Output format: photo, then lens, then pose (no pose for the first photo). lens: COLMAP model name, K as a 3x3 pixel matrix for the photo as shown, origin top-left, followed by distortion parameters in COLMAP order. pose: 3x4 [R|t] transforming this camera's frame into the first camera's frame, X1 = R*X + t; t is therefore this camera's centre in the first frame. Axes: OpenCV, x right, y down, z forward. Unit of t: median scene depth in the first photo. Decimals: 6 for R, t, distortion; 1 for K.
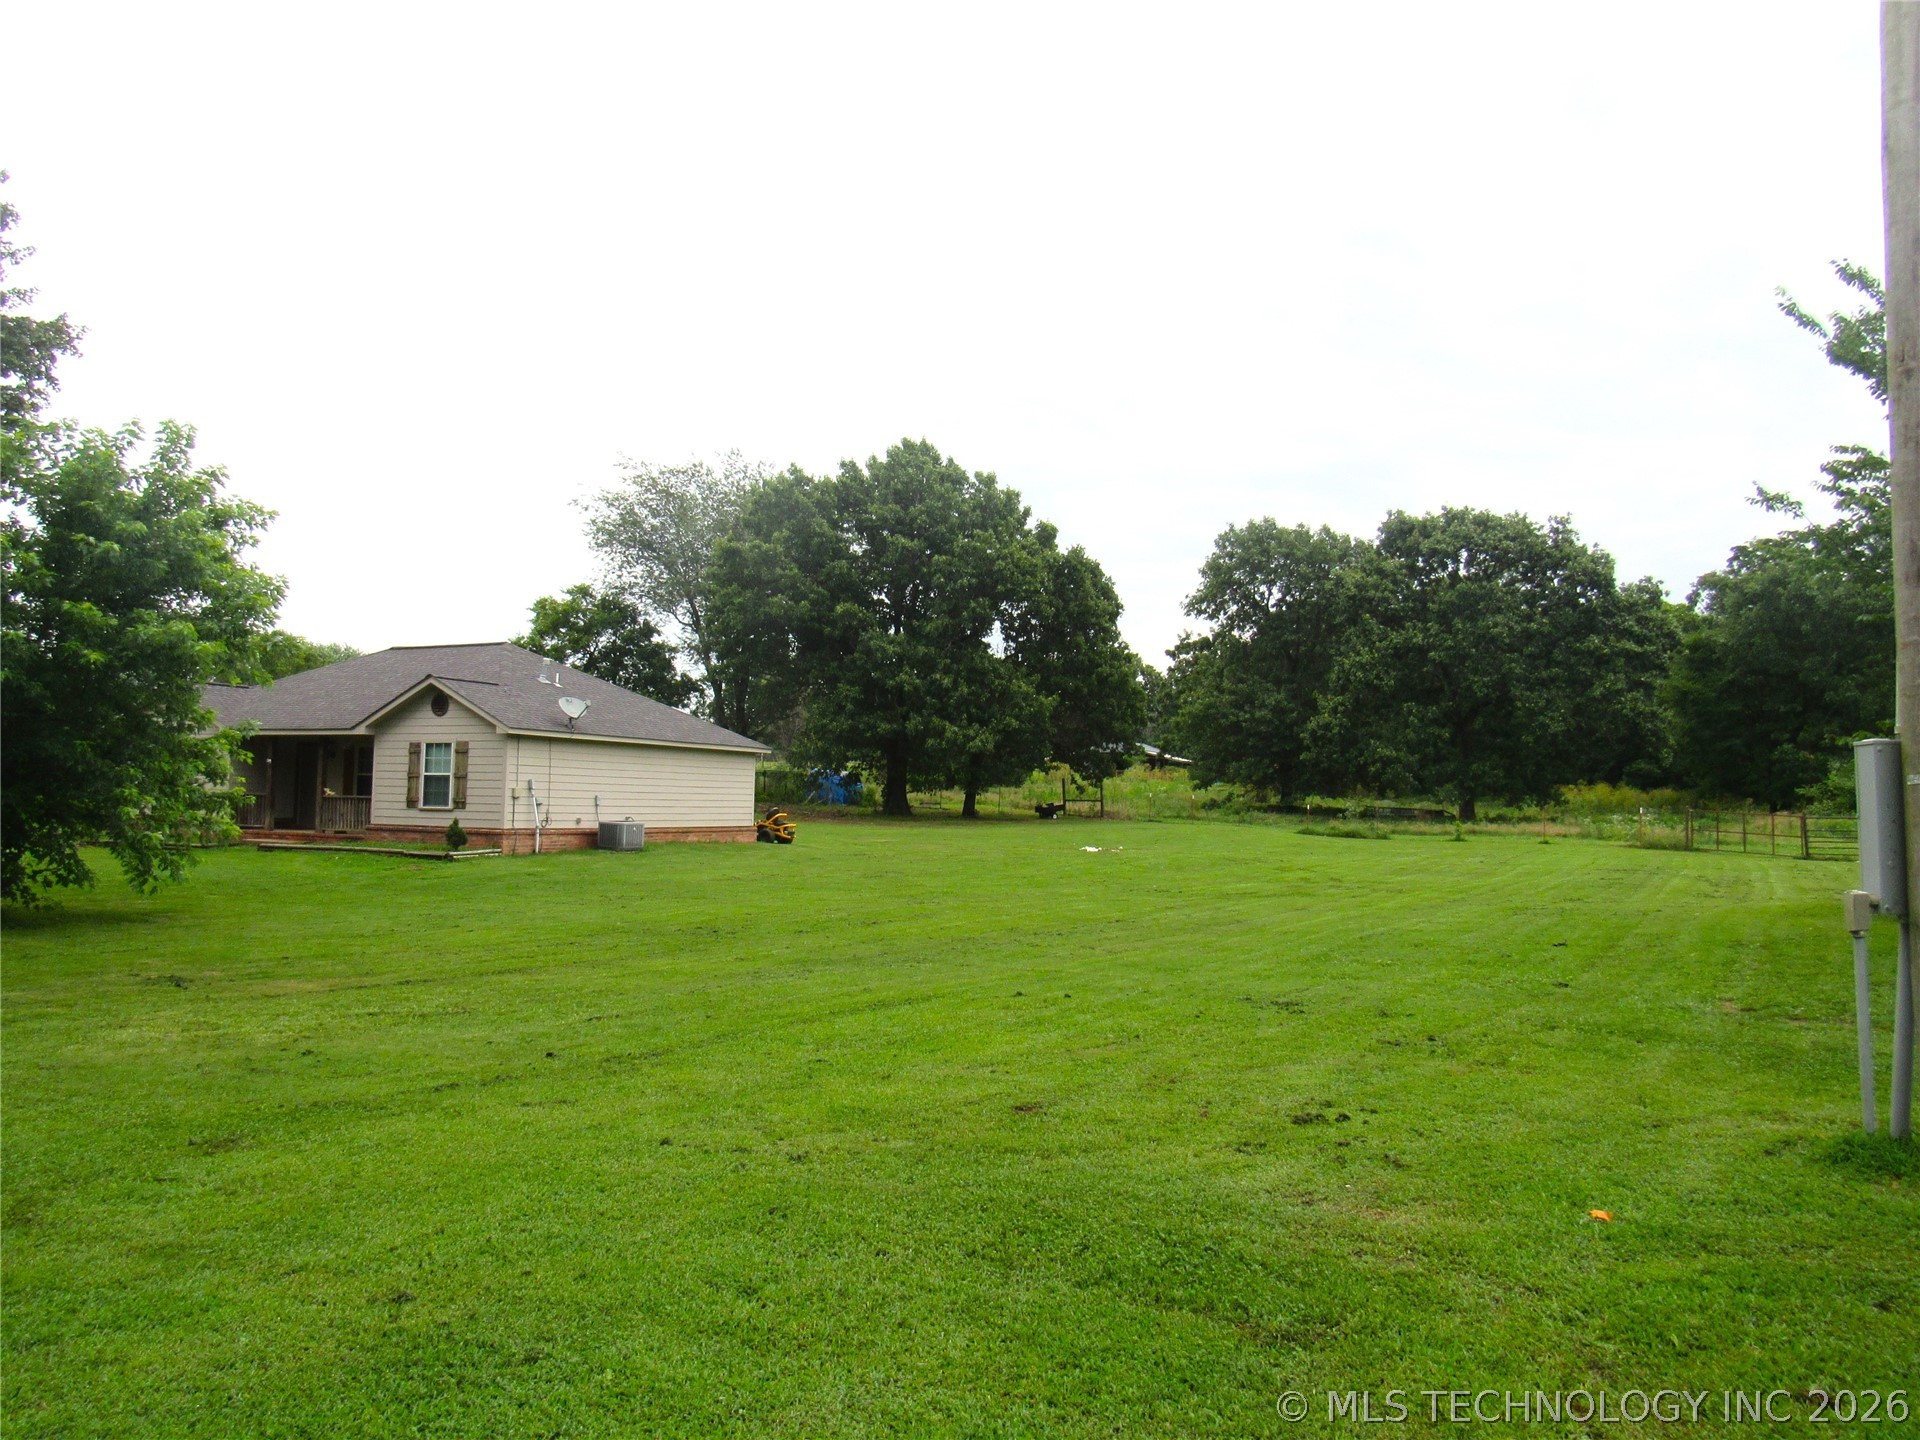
lens RADIAL K [[1386.3, 0, 967.7], [0, 1386.3, 721.1], [0, 0, 1]] dist [-0.010864, -0.005179]
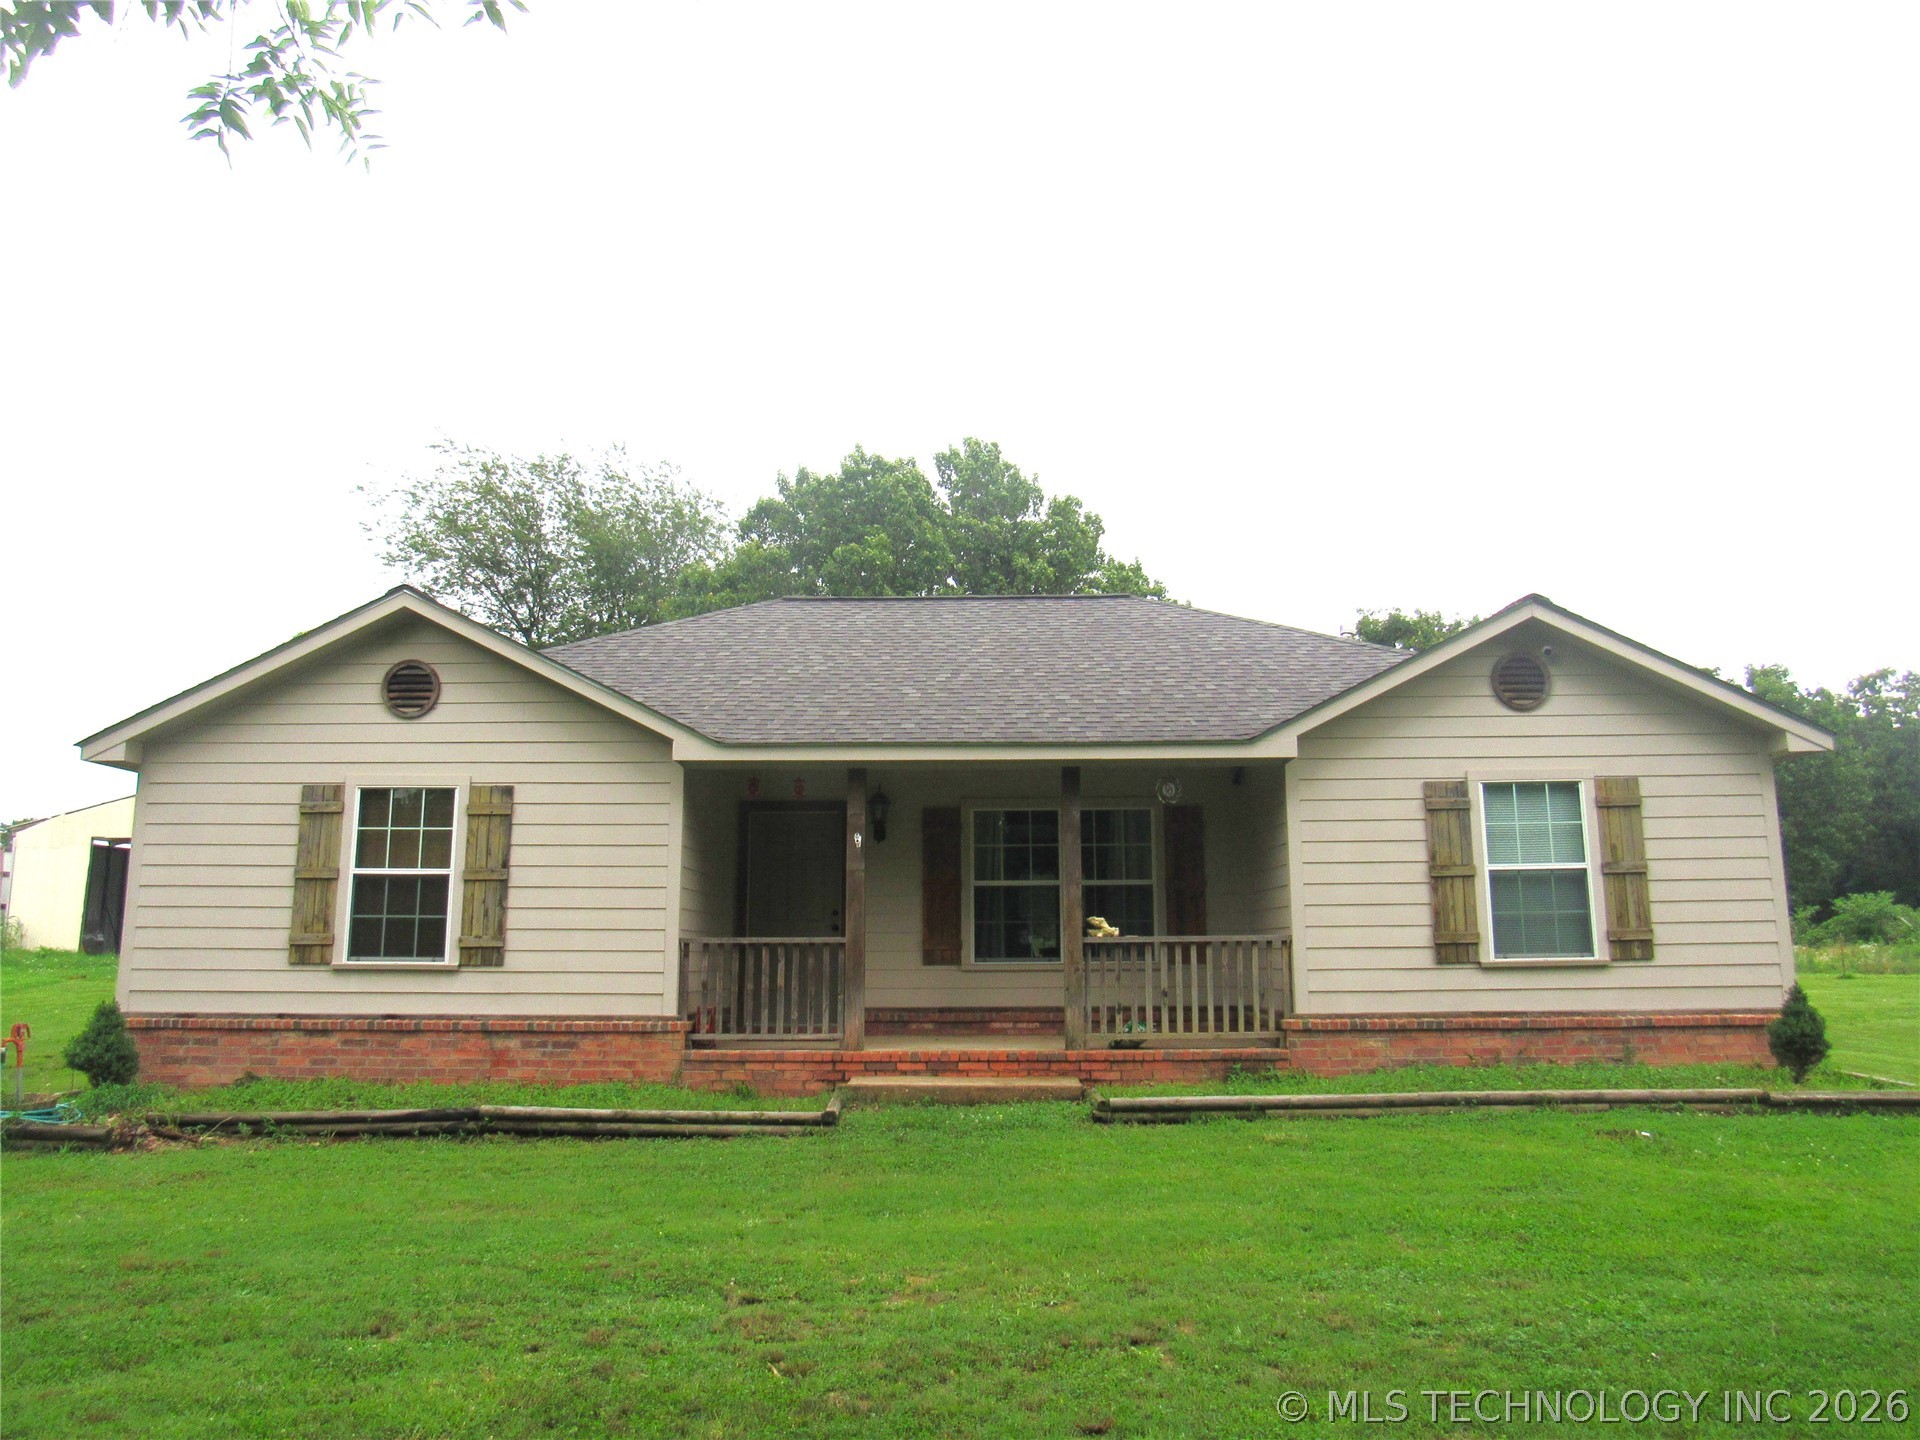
lens RADIAL K [[1386.3, 0, 967.7], [0, 1386.3, 721.1], [0, 0, 1]] dist [-0.010864, -0.005179]
pose [[0.895743, 0.048186, 0.441953, -0.673505], [0.000545, 0.993989, -0.109479, 0.039536], [-0.444572, 0.098306, 0.890332, 0.729099]]
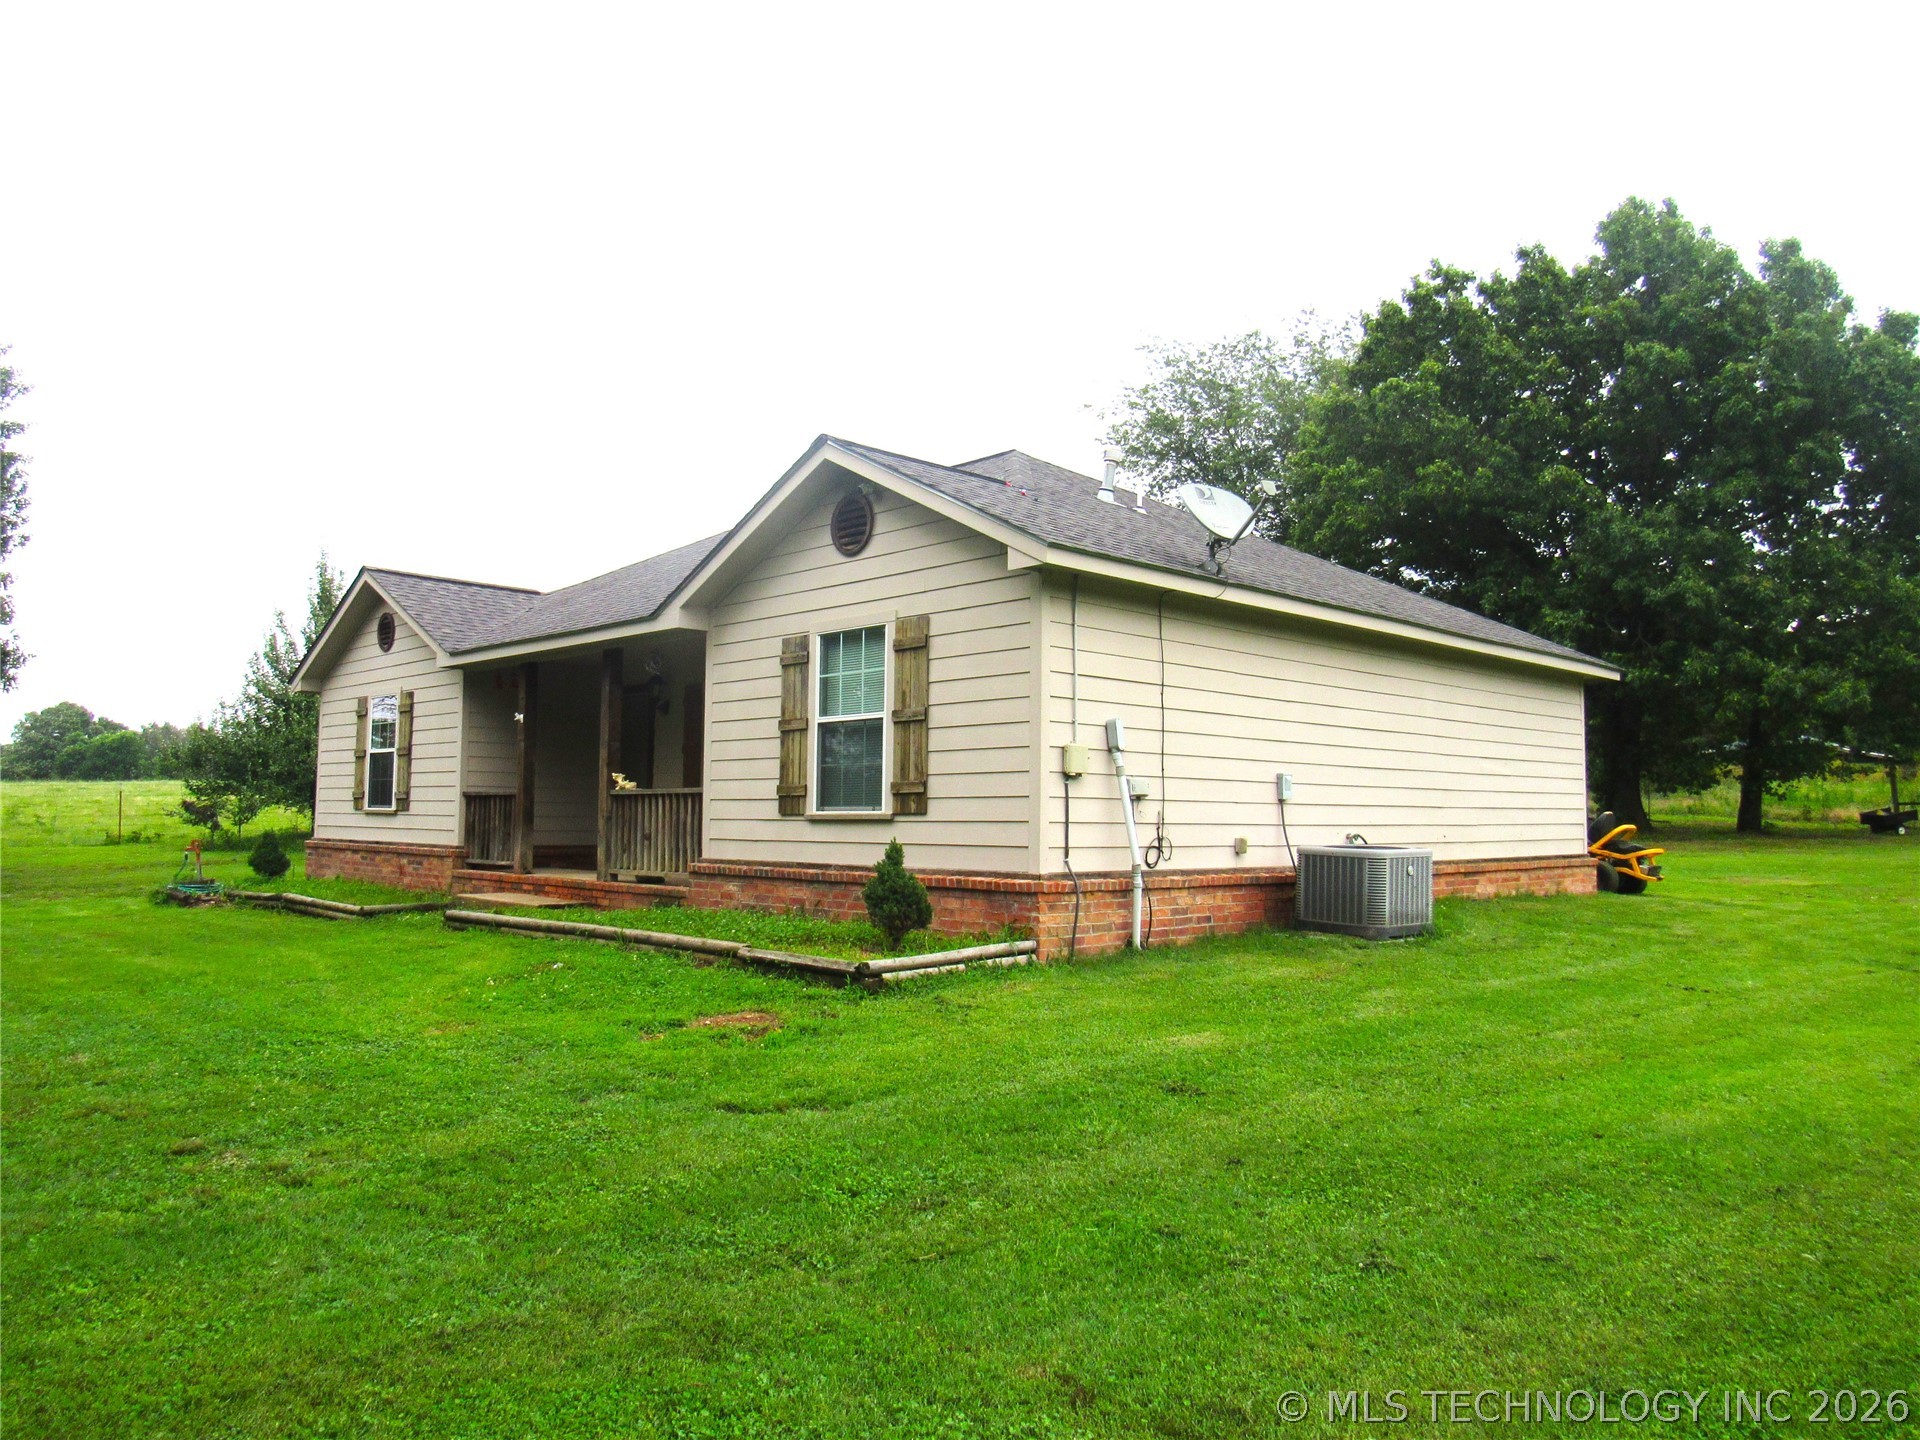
lens RADIAL K [[1386.3, 0, 967.7], [0, 1386.3, 721.1], [0, 0, 1]] dist [-0.010864, -0.005179]
pose [[0.940606, -0.037622, -0.337410, -0.233114], [0.032504, 0.999255, -0.020809, 0.046964], [0.337942, 0.008606, 0.941128, 0.669101]]
